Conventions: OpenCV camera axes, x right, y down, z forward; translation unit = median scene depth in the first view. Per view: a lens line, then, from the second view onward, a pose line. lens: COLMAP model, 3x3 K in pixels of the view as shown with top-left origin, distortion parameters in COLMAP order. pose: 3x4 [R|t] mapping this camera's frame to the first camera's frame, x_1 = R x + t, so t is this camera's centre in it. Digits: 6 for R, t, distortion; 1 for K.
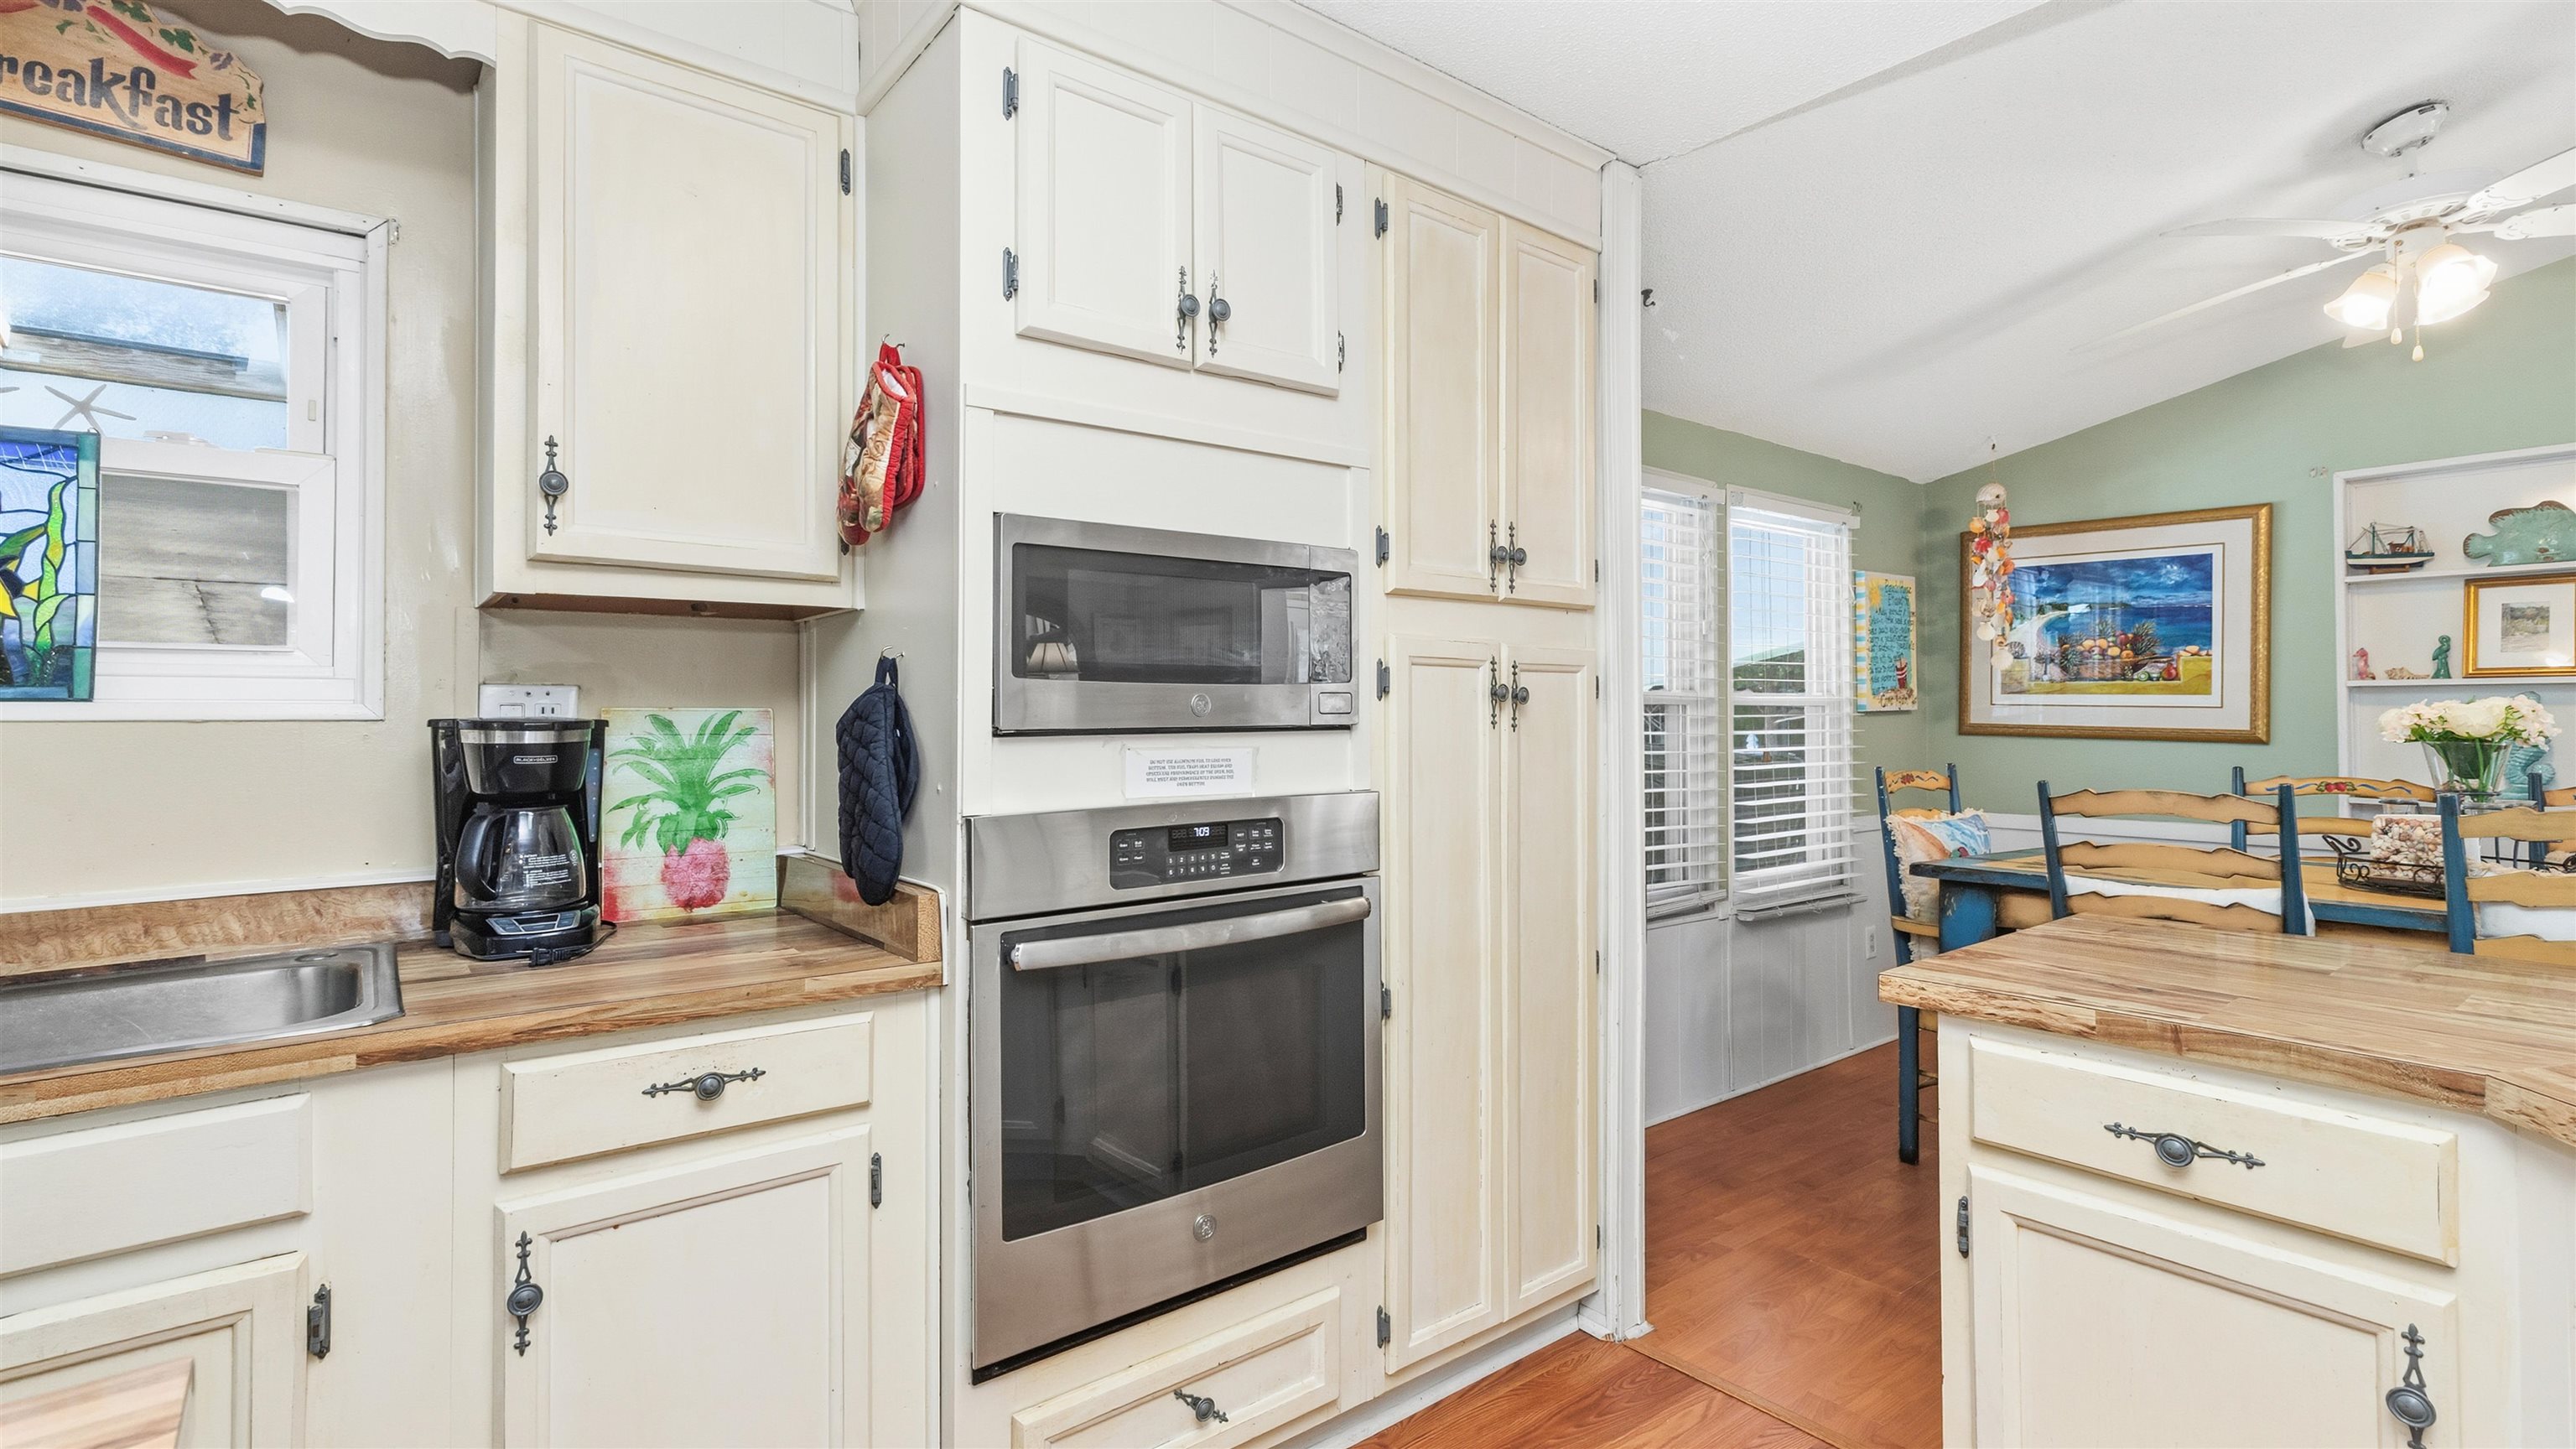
lens RADIAL K [[1173.5, 0, 1296.3], [0, 1173.5, 697.1], [0, 0, 1]] dist [0.003215, -0.000770]
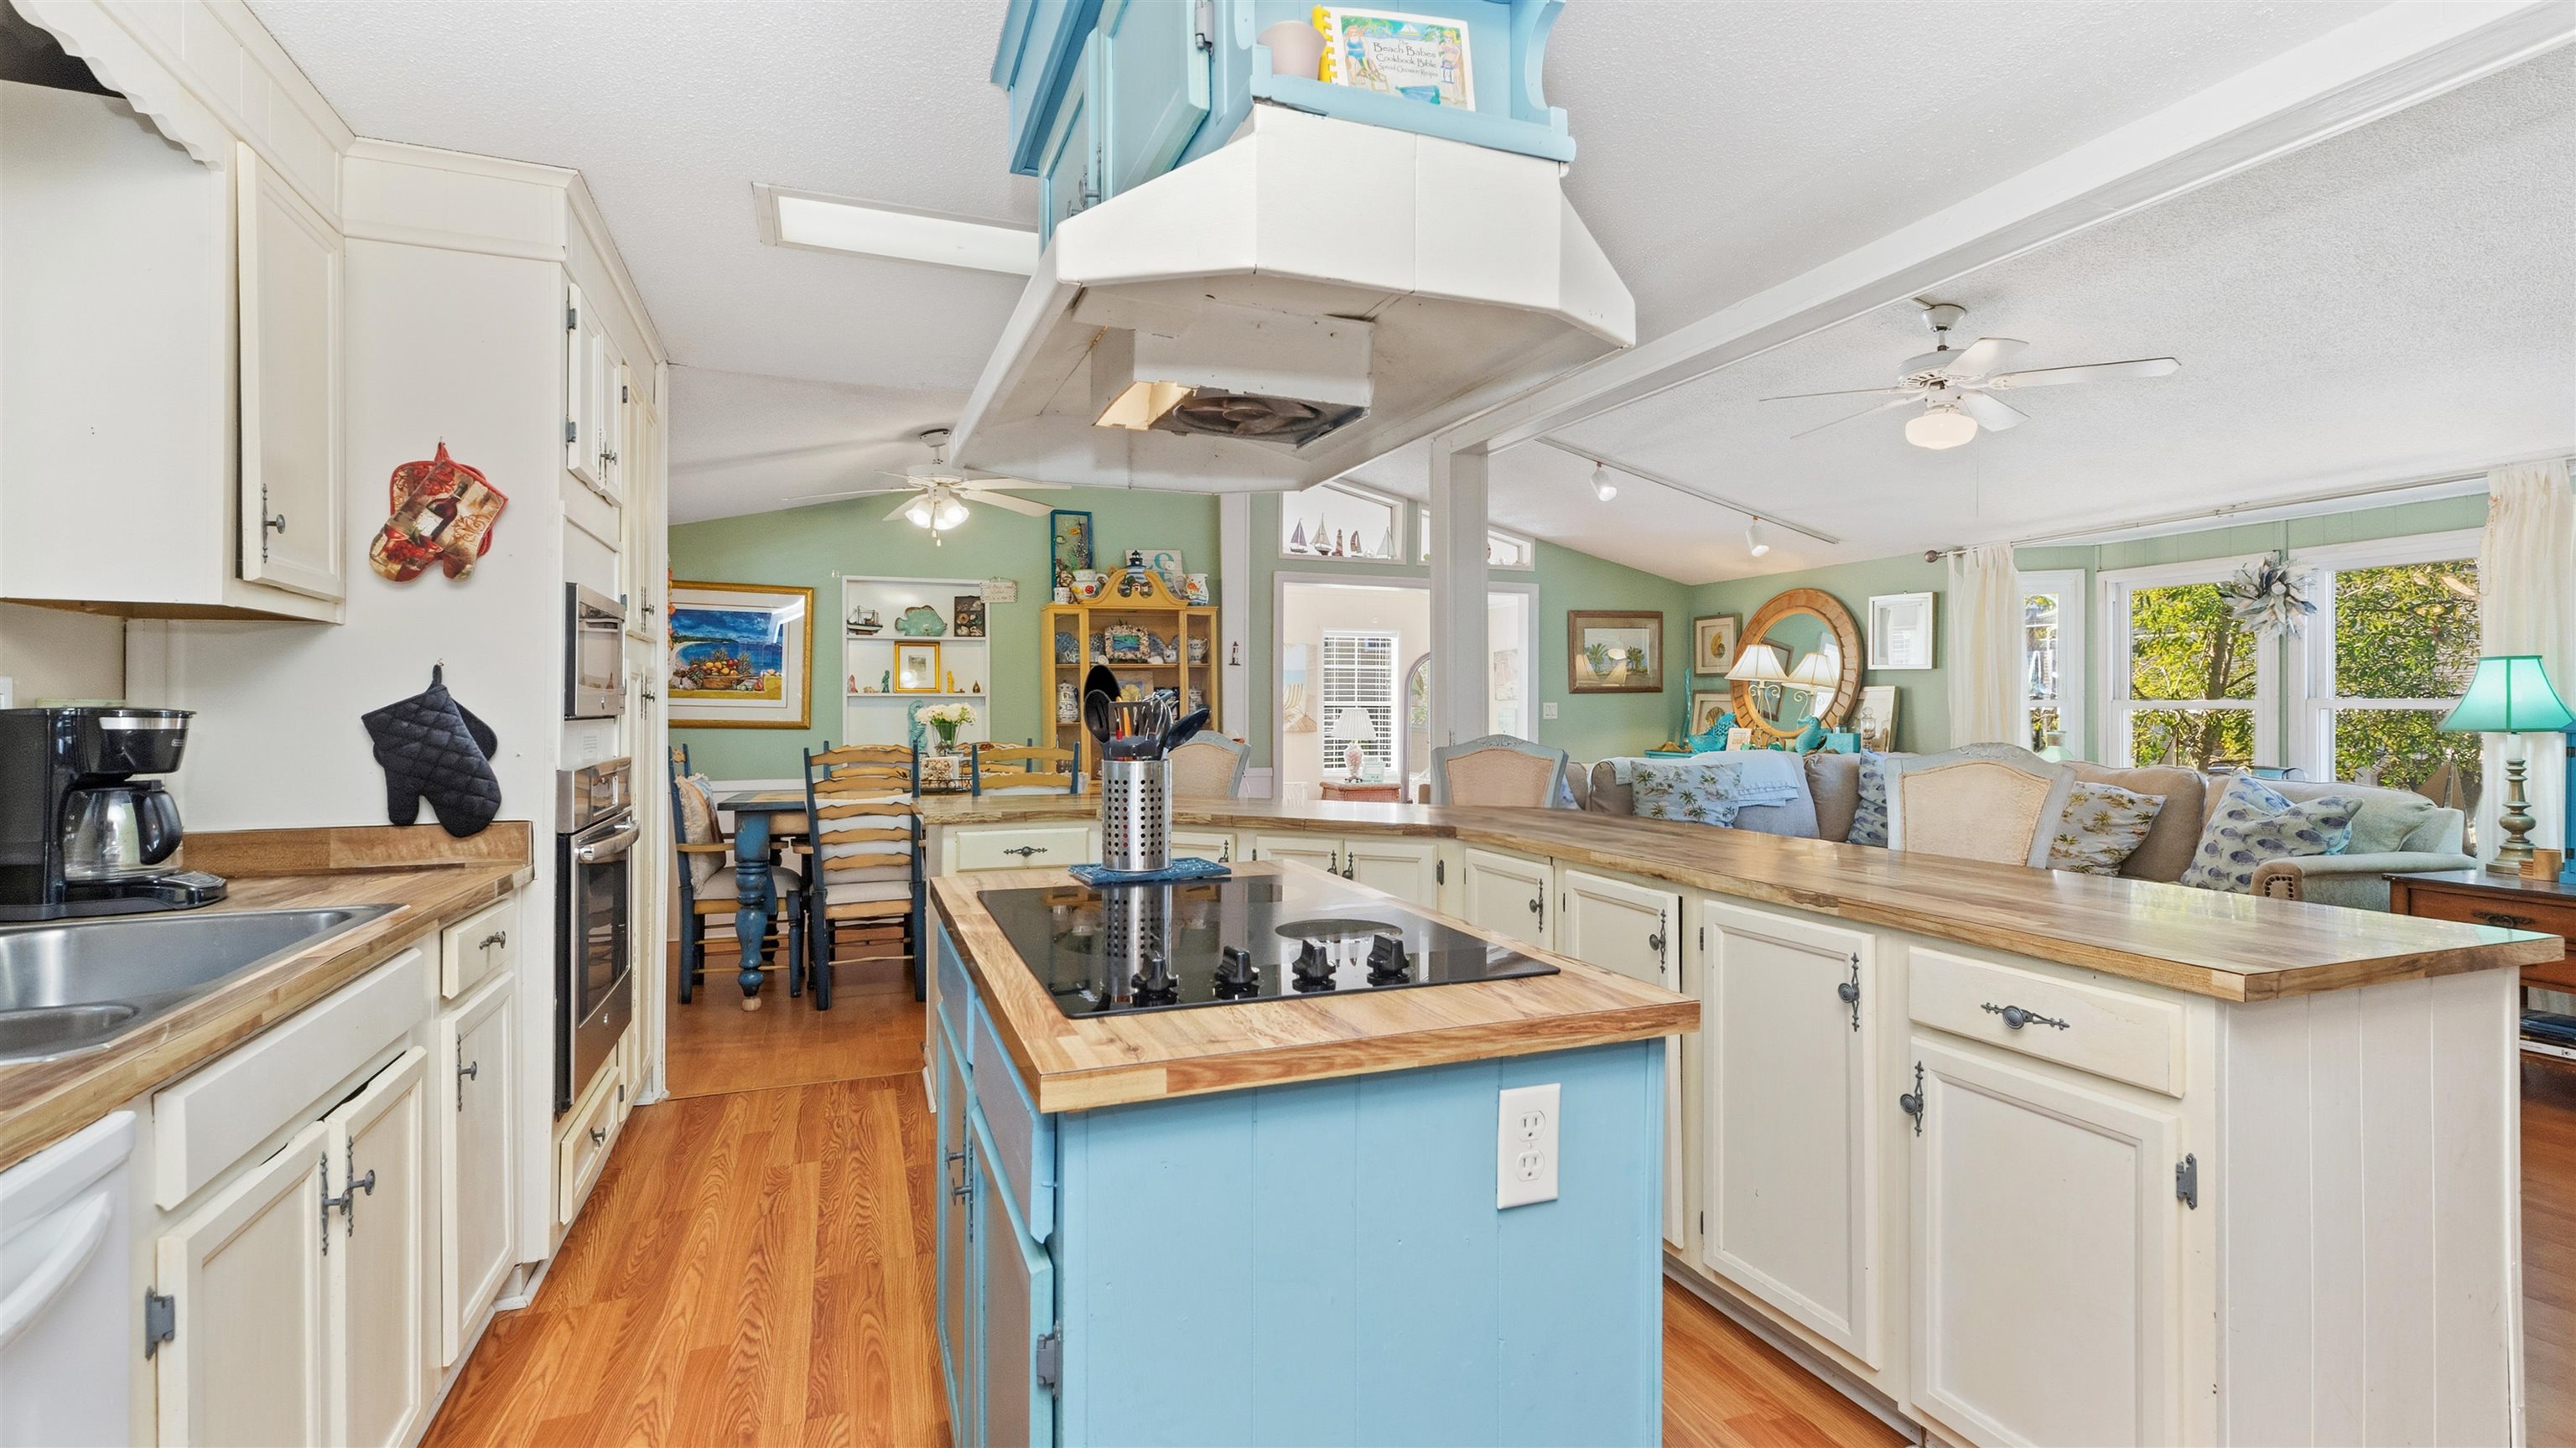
lens RADIAL K [[1173.4, 0, 1270.5], [0, 1173.4, 707.6], [0, 0, 1]] dist [0.003215, -0.000770]
pose [[0.310808, 0.005086, 0.950459, -1.067551], [-0.012525, 0.999921, -0.001254, 0.004212], [-0.950390, -0.011515, 0.310847, -0.305254]]
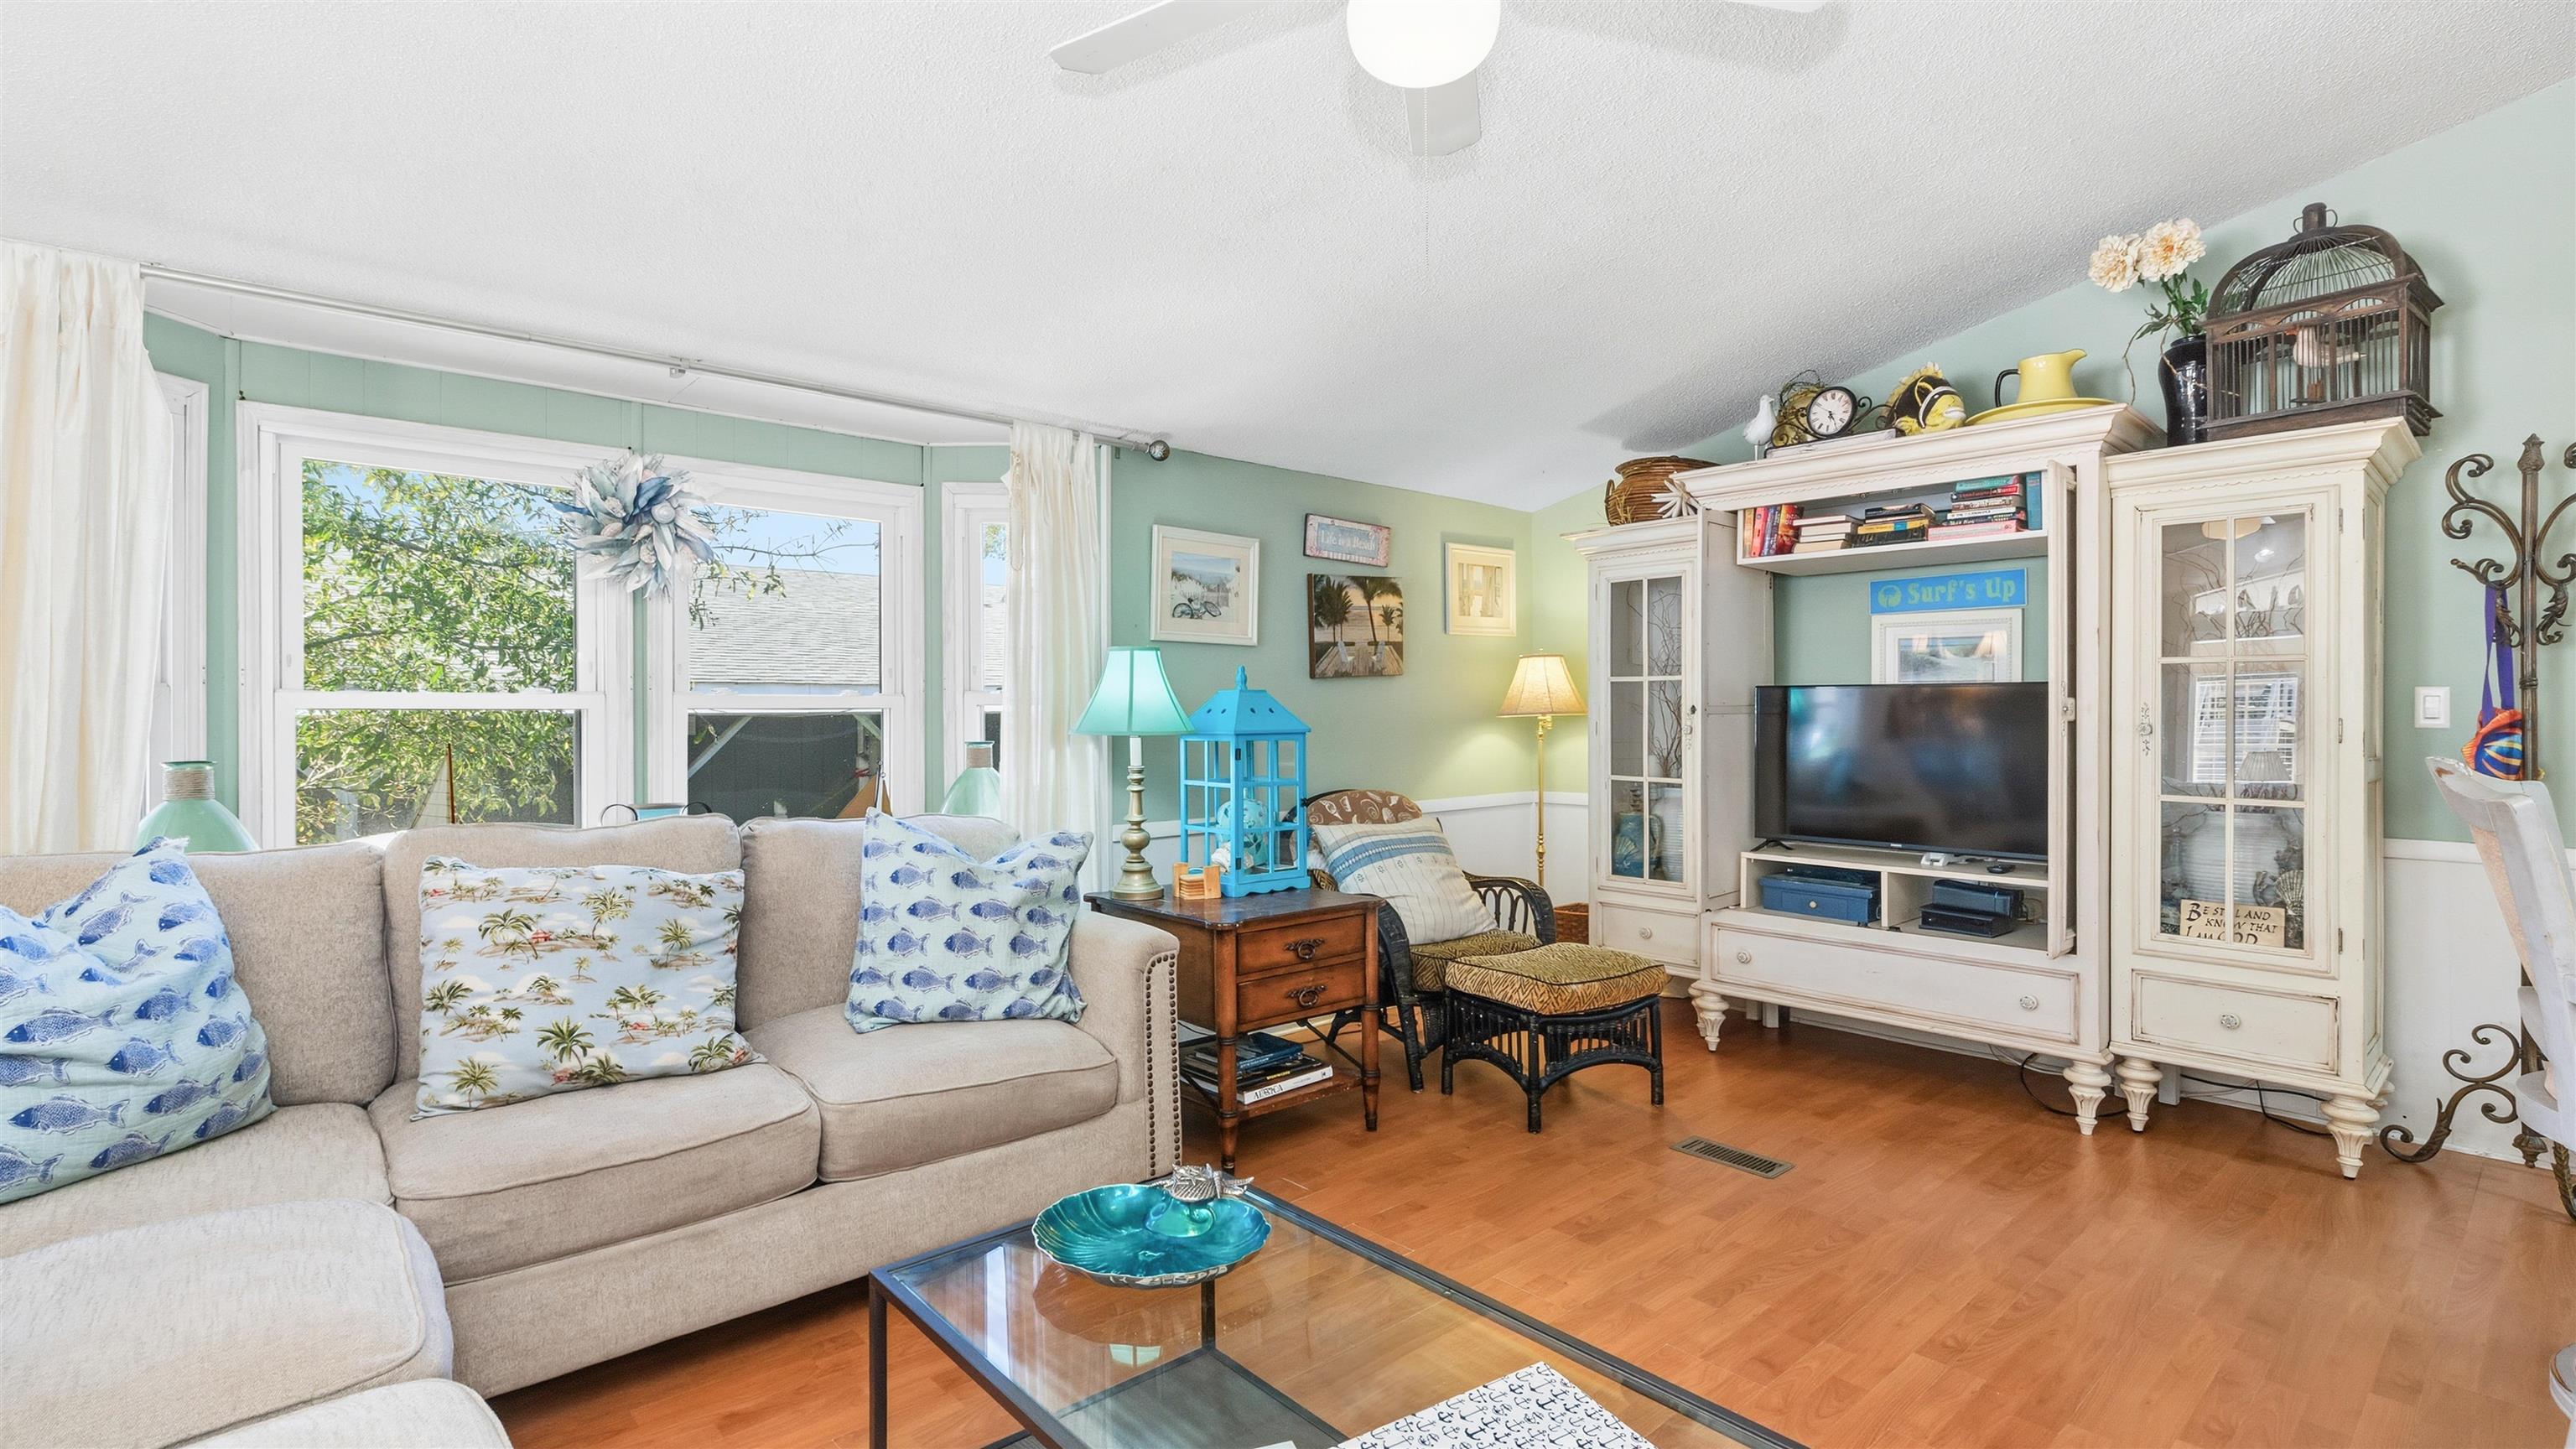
lens RADIAL K [[1173.5, 0, 1282.7], [0, 1173.5, 718.7], [0, 0, 1]] dist [0.003215, -0.000770]
pose [[-0.997563, 0.005686, -0.069544, 1.246757], [0.006146, 0.999961, -0.006400, 0.004132], [0.069505, -0.006812, -0.997558, 0.028763]]
